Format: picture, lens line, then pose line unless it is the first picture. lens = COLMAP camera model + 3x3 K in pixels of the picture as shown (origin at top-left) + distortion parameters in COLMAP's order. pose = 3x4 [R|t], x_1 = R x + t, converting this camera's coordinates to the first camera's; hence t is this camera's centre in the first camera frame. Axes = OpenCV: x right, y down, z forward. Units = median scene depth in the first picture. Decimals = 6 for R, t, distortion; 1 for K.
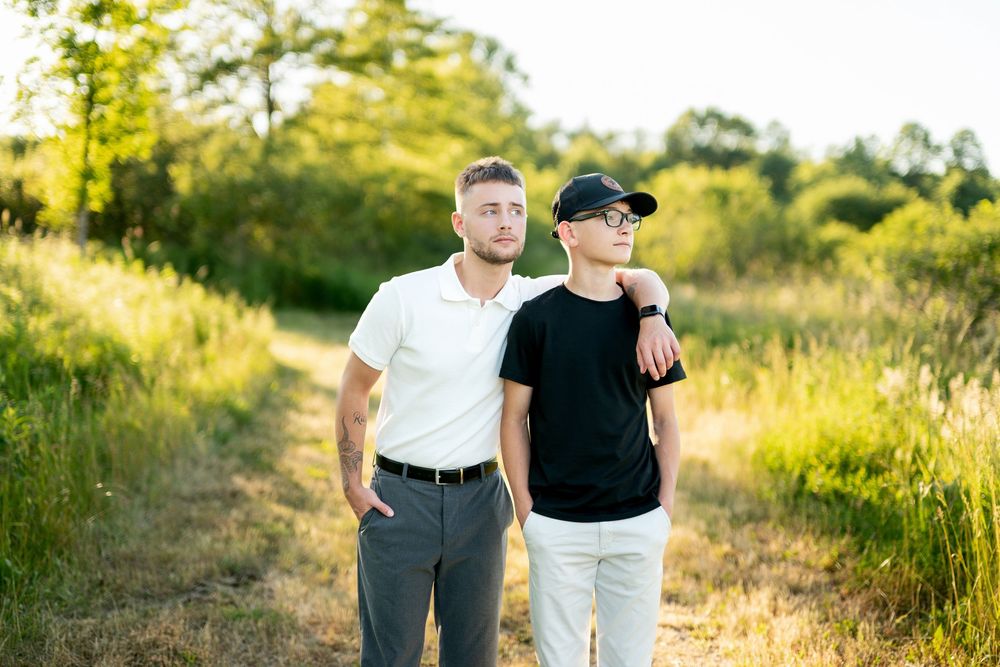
lens RADIAL K [[1593.9, 0, 501.4], [0, 1593.9, 295.9], [0, 0, 1]] dist [-0.029676, -0.053282]
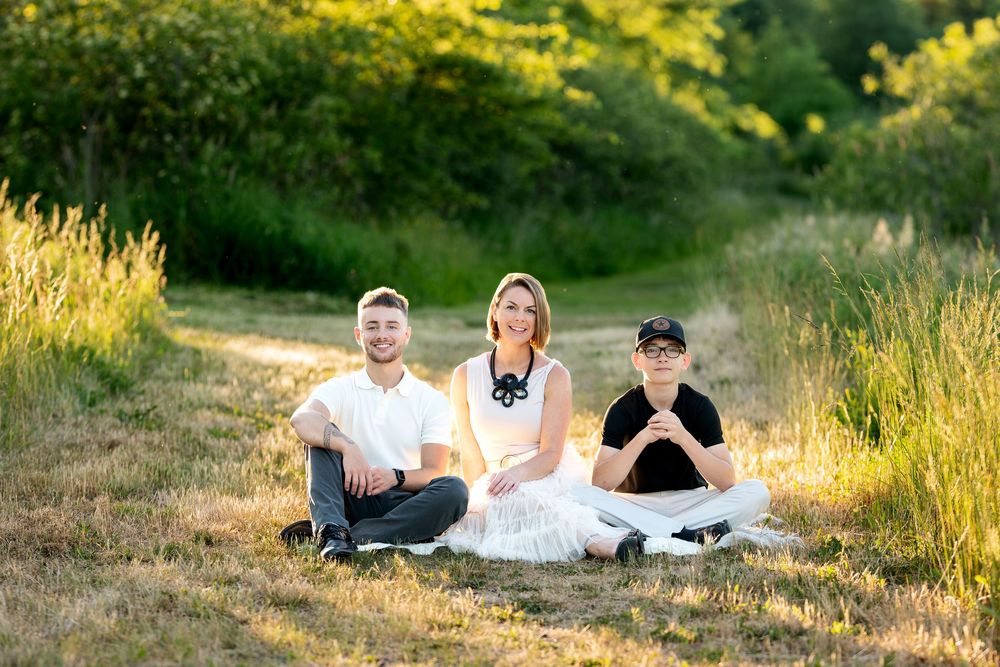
lens RADIAL K [[3816.9, 0, 500.3], [0, 3816.9, 332.0], [0, 0, 1]] dist [-0.034700, 0.105292]
pose [[0.998782, -0.005749, -0.049005, 0.041974], [0.005884, 0.999979, 0.002615, 0.026032], [0.048989, -0.002901, 0.998795, -0.319236]]
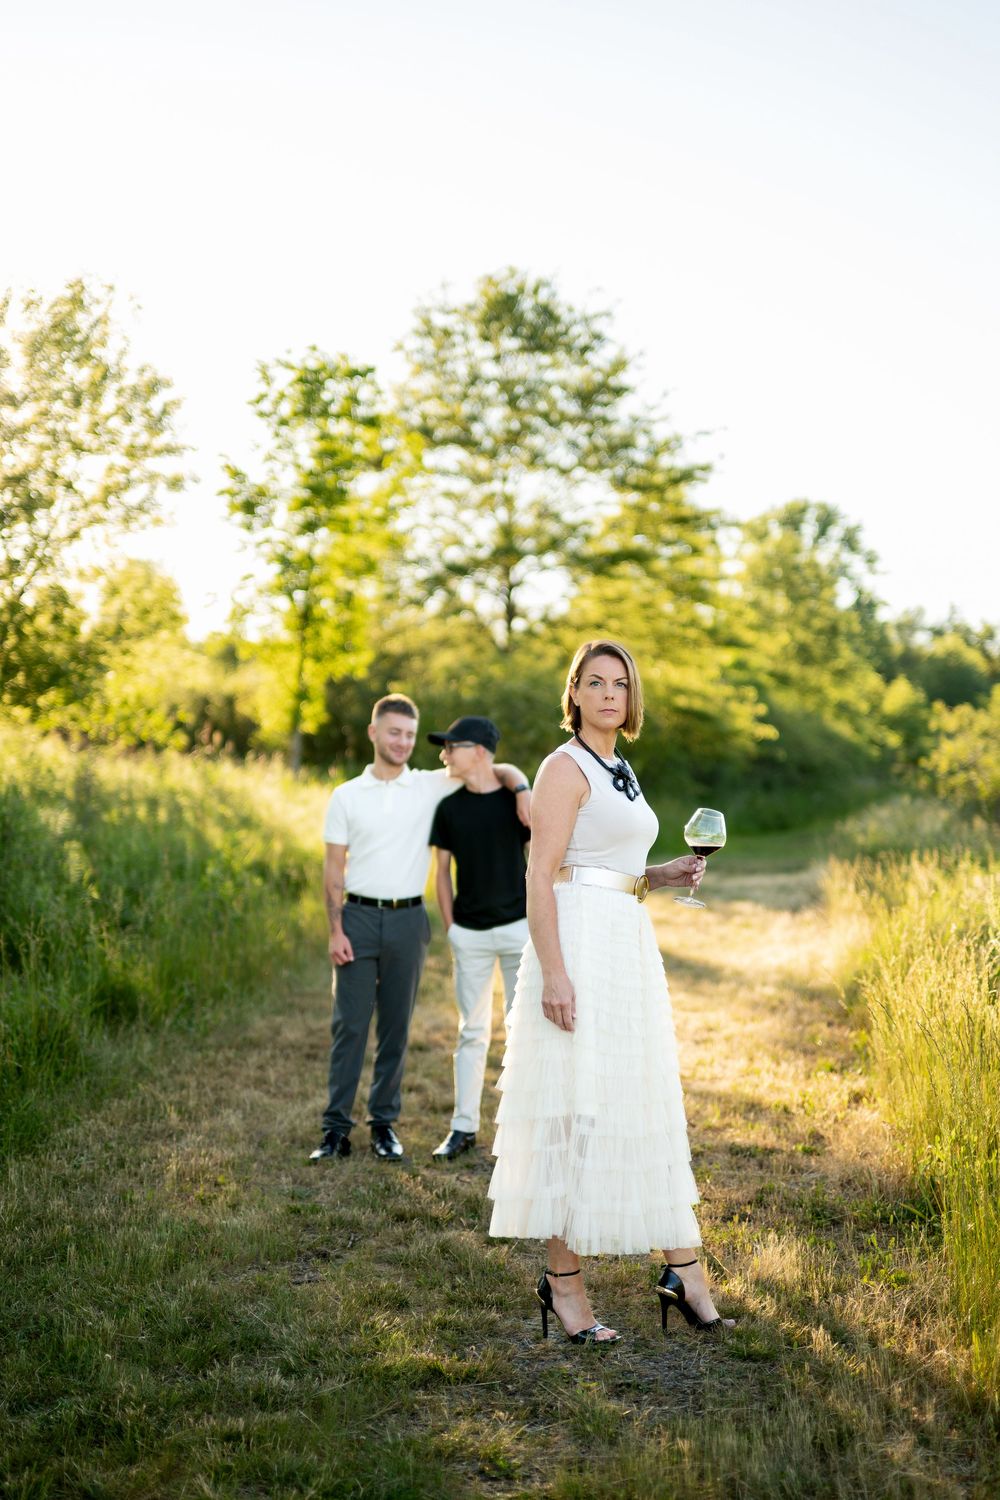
lens RADIAL K [[2120.9, 0, 499.7], [0, 2120.9, 751.4], [0, 0, 1]] dist [-0.023738, 0.074318]
pose [[0.986150, 0.003710, -0.165816, 0.068846], [-0.010871, 0.999046, -0.042303, 0.010573], [0.165500, 0.043520, 0.985249, -0.235796]]
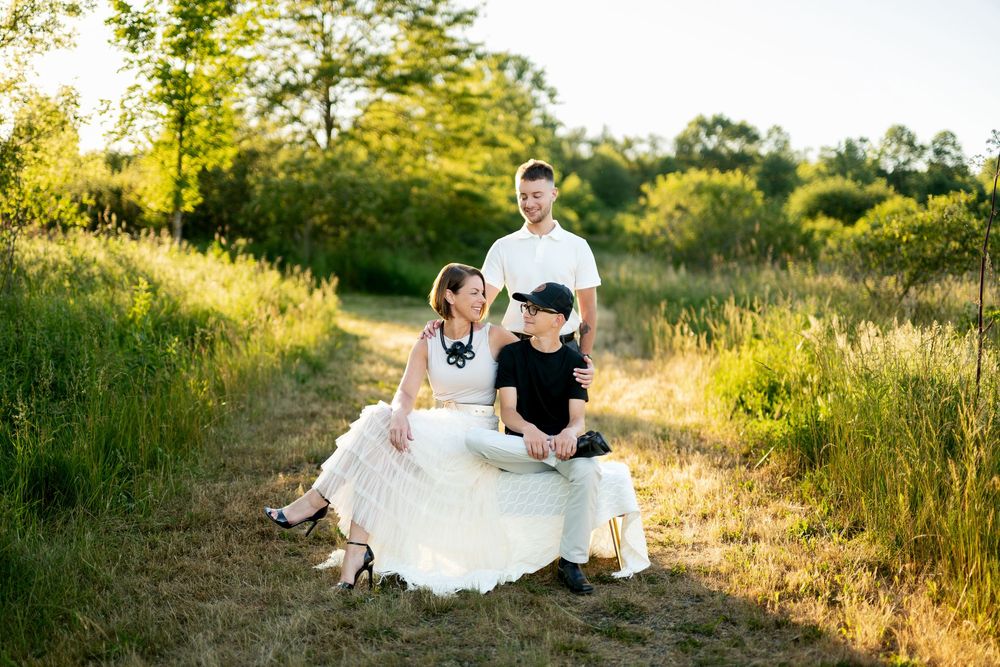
lens RADIAL K [[1414.0, 0, 494.2], [0, 1414.0, 332.5], [0, 0, 1]] dist [-0.023738, 0.074318]
pose [[0.999499, -0.012877, -0.028920, 0.007982], [0.013787, 0.999409, 0.031497, 0.007629], [0.028497, -0.031880, 0.999085, -0.072869]]
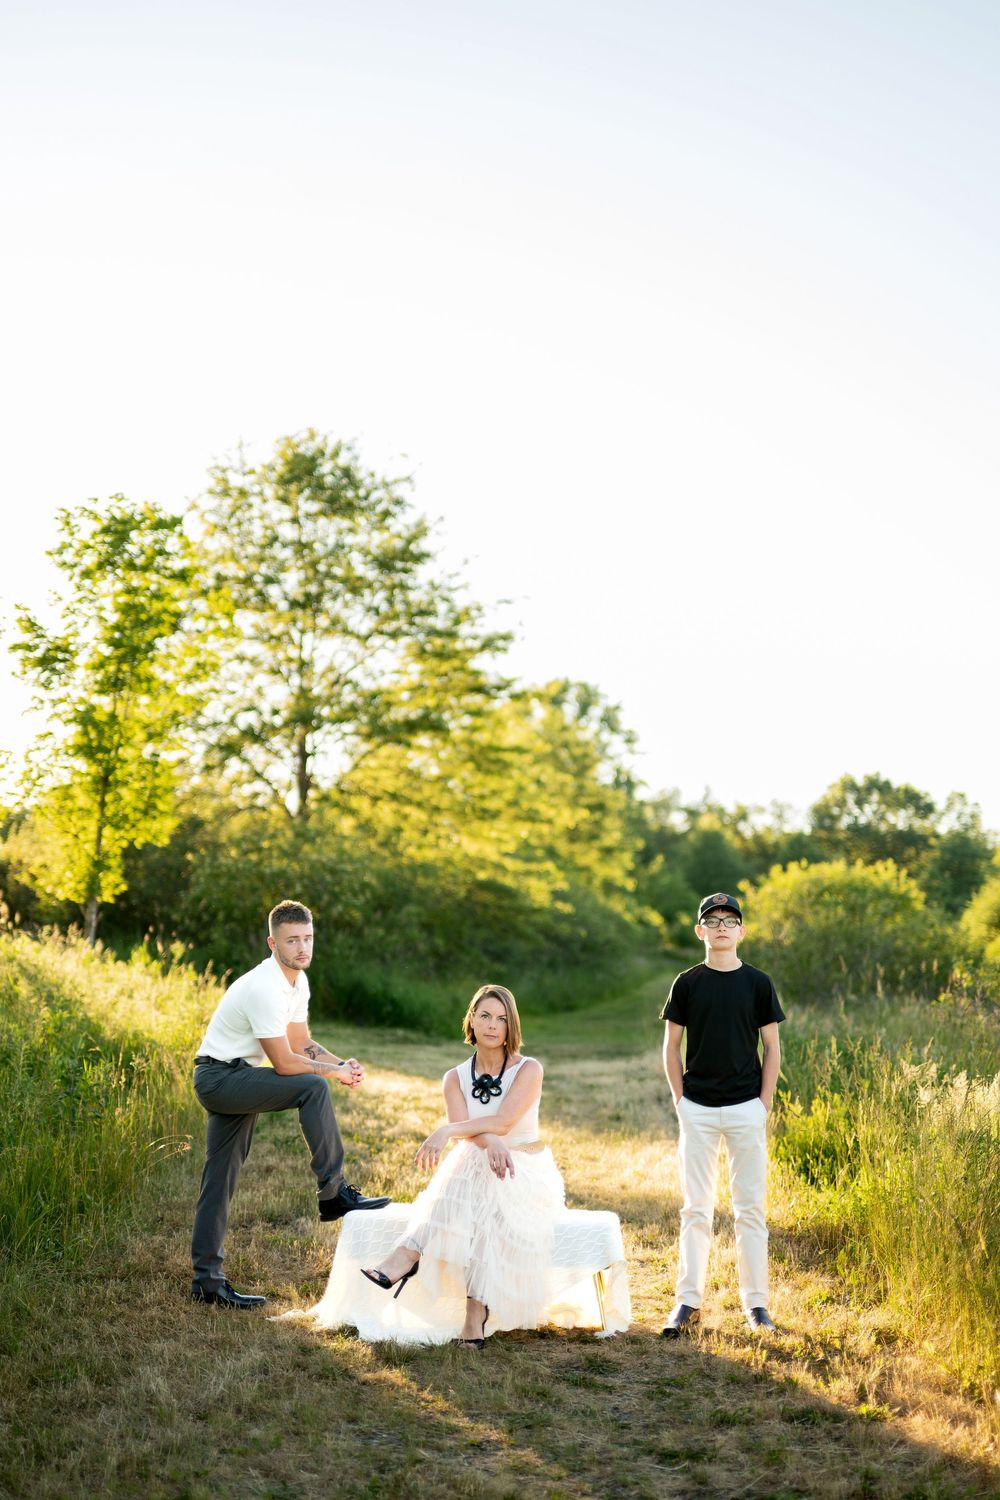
lens RADIAL K [[2120.9, 0, 499.7], [0, 2120.9, 751.4], [0, 0, 1]] dist [-0.023738, 0.074318]
pose [[0.998754, 0.007381, -0.049359, 0.022458], [-0.013587, 0.991861, -0.126599, 0.009034], [0.048023, 0.127112, 0.990725, -0.176847]]
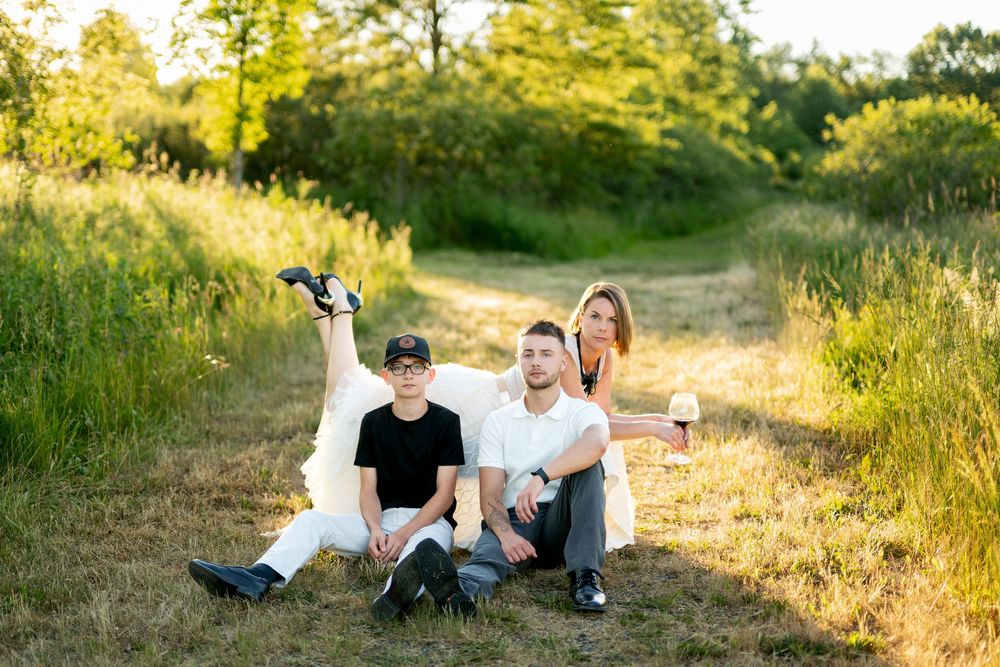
lens RADIAL K [[1784.4, 0, 417.8], [0, 1784.4, 331.8], [0, 0, 1]] dist [-0.062955, 0.266223]
pose [[0.985023, -0.003968, -0.172377, 0.044015], [0.011823, 0.998936, 0.044567, 0.012519], [0.172016, -0.045938, 0.984022, -0.099243]]
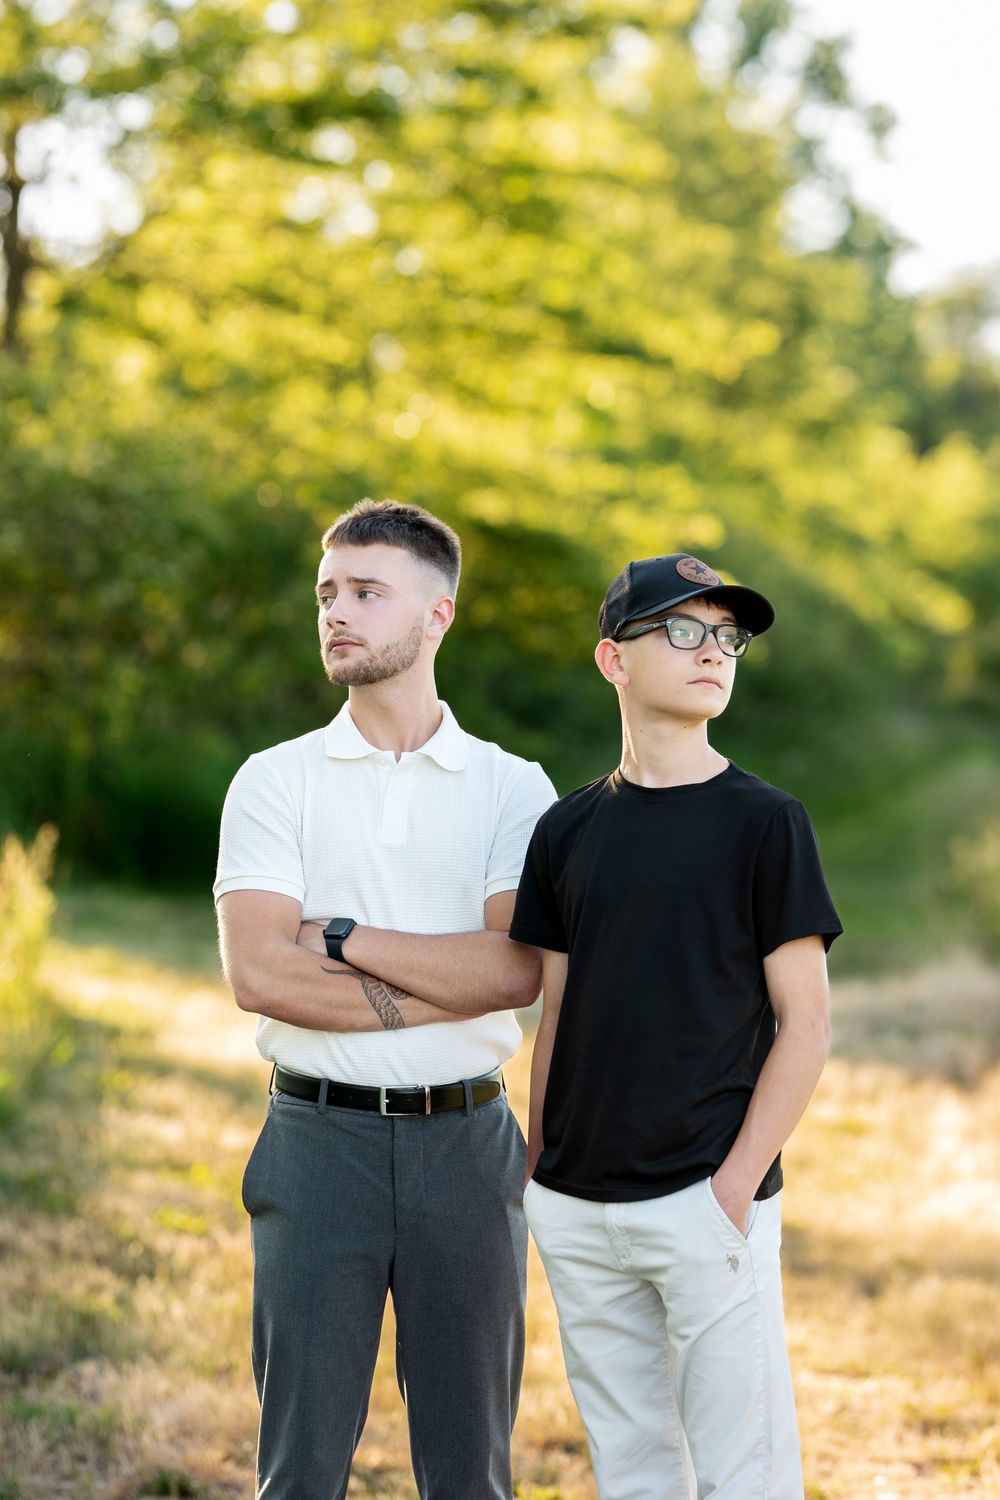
lens RADIAL K [[5750.1, 0, 499.0], [0, 5750.1, 750.5], [0, 0, 1]] dist [-0.195096, -0.353822]
pose [[0.998550, 0.012419, -0.052384, 0.020120], [-0.013664, 0.999631, -0.023477, 0.008826], [0.052074, 0.024159, 0.998351, -0.221414]]
